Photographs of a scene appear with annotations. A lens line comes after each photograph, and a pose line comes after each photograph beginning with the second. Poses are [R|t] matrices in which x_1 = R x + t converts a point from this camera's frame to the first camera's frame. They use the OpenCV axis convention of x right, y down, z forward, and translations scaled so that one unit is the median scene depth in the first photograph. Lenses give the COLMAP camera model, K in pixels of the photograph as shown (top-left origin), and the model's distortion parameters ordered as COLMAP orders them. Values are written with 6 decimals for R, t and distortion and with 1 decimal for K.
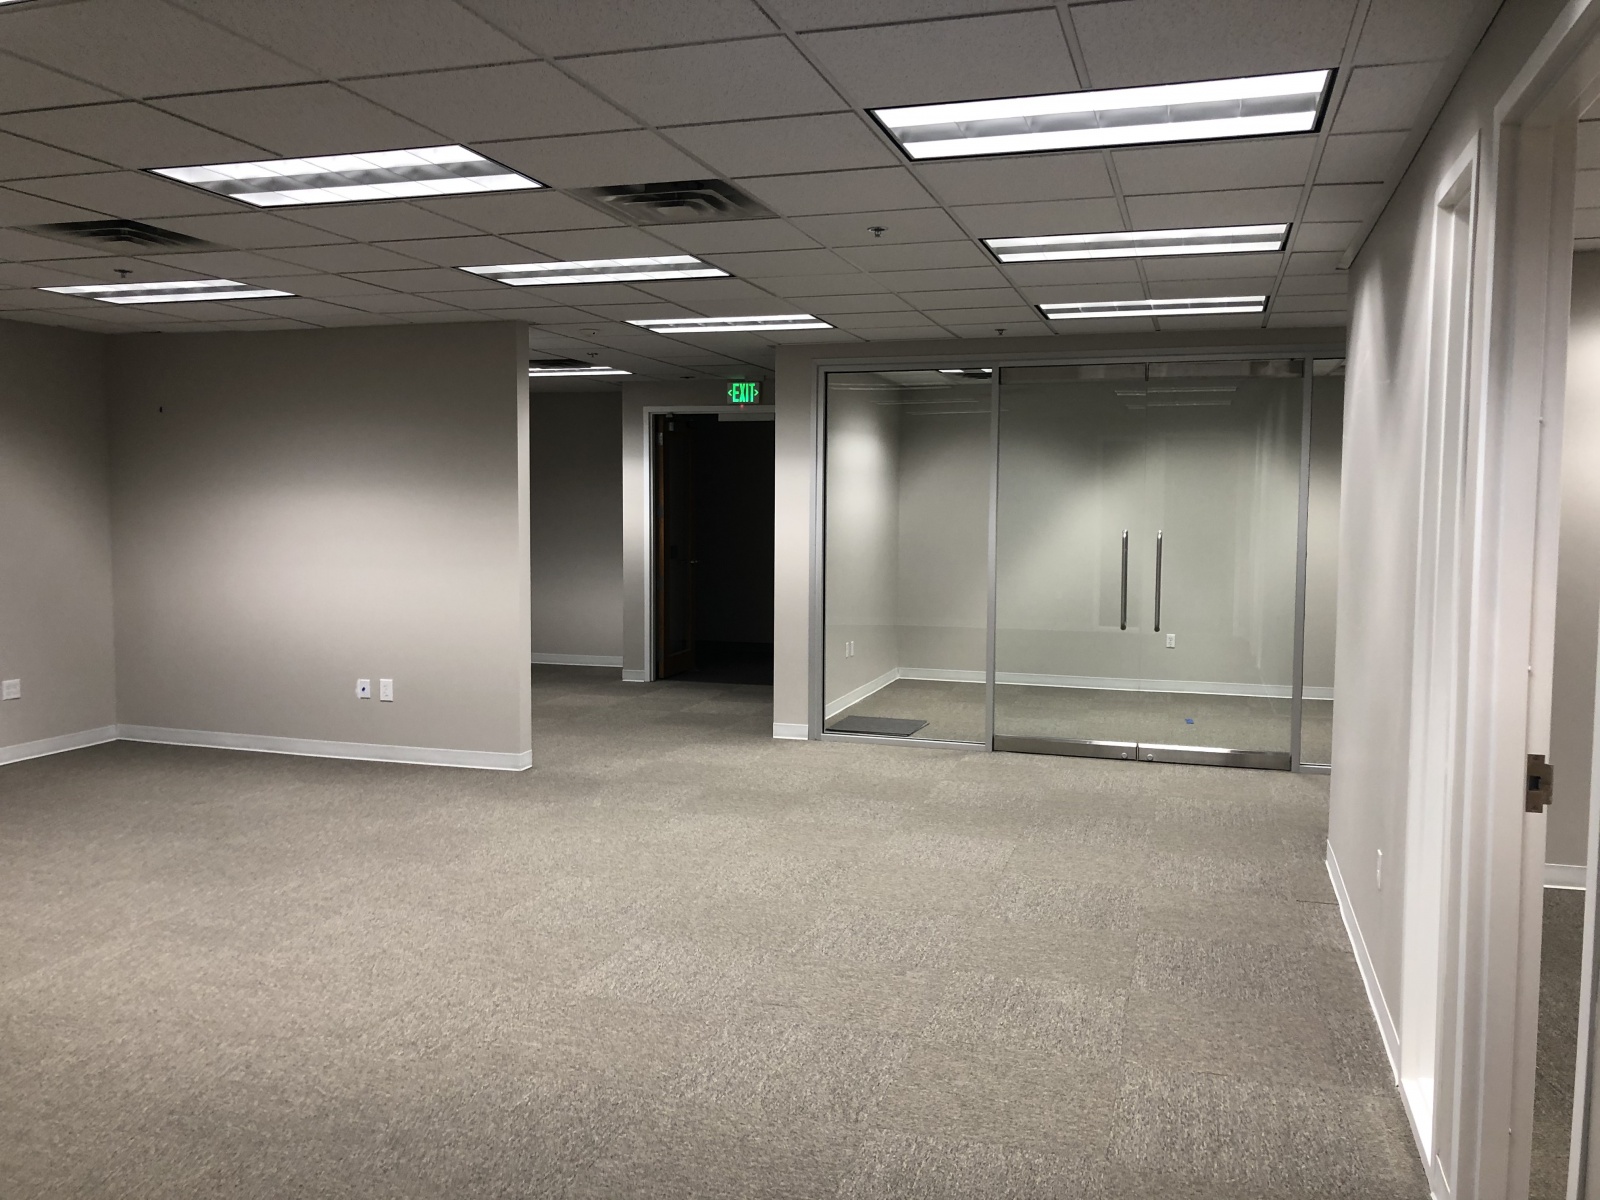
lens RADIAL K [[1311.2, 0, 800.0], [0, 1311.2, 600.0], [0, 0, 1]] dist [0.001534, 0.063198]
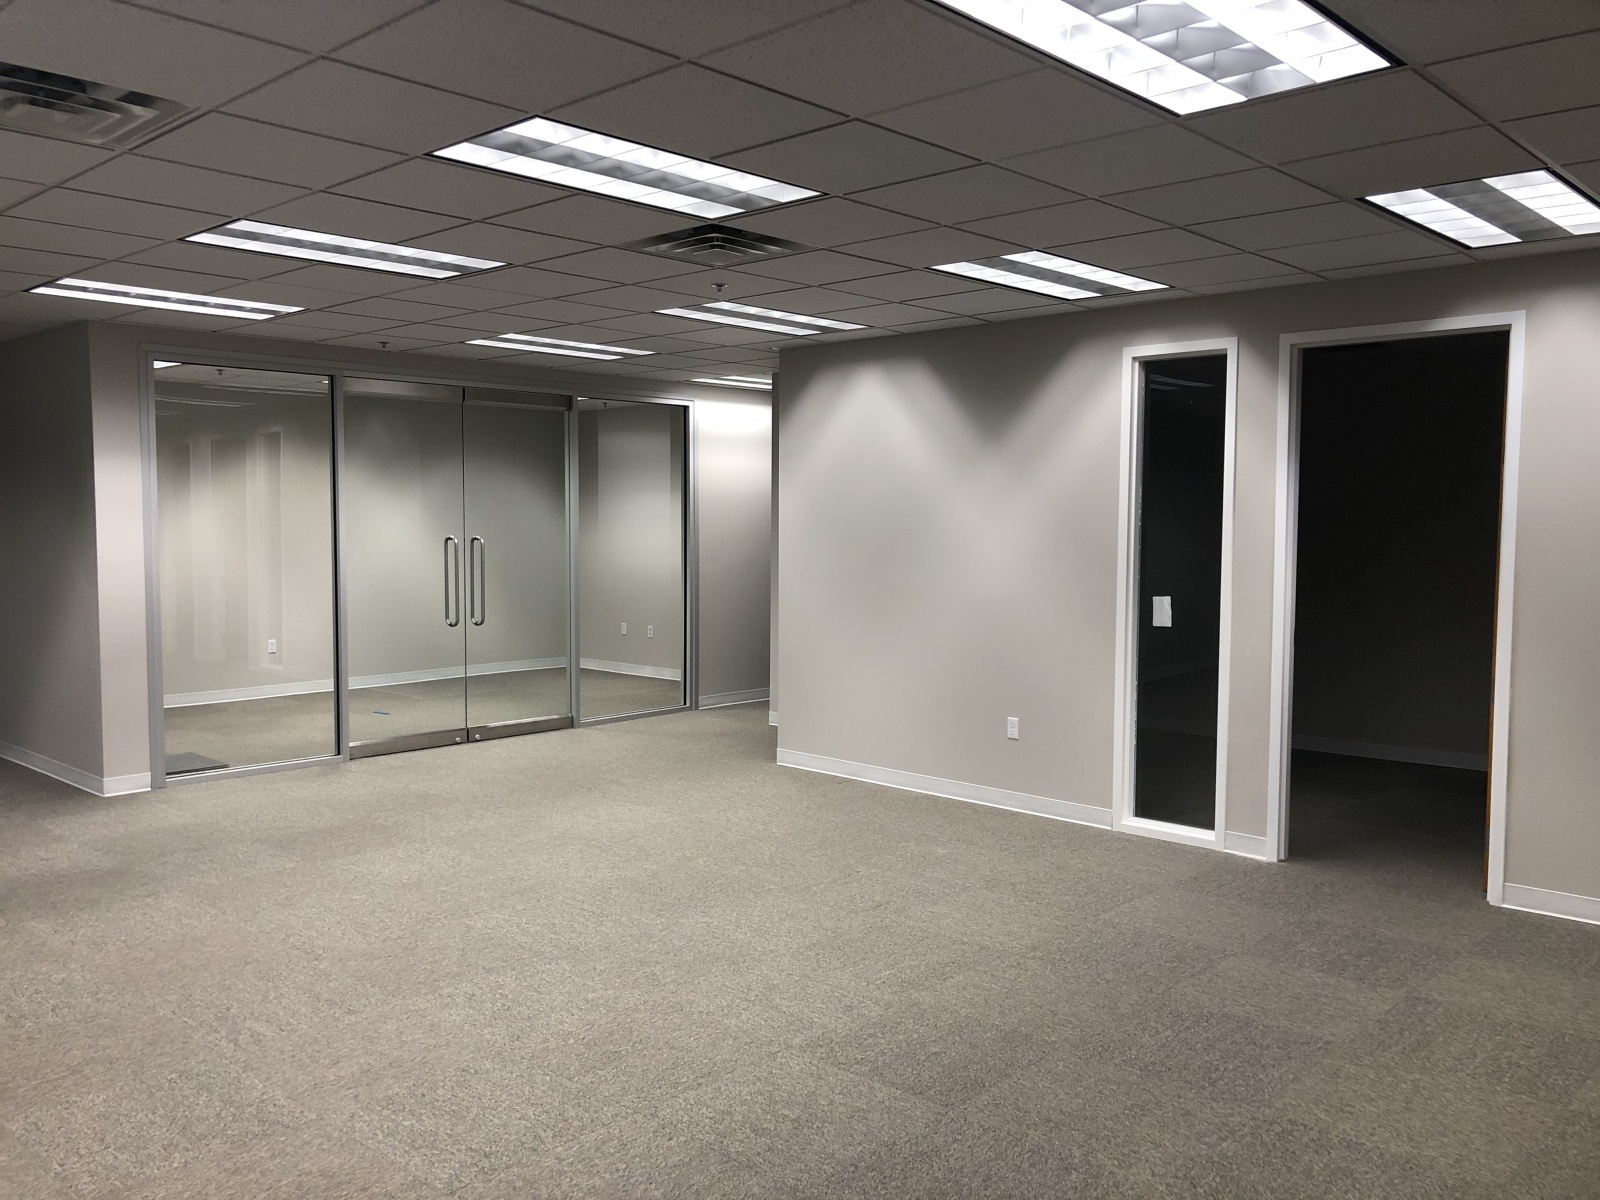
lens RADIAL K [[1311.2, 0, 800.0], [0, 1311.2, 600.0], [0, 0, 1]] dist [0.001534, 0.063198]
pose [[0.443765, -0.066872, 0.893645, -1.016130], [0.072293, 0.996633, 0.038680, -0.032125], [-0.893222, 0.047440, 0.447105, 0.436587]]
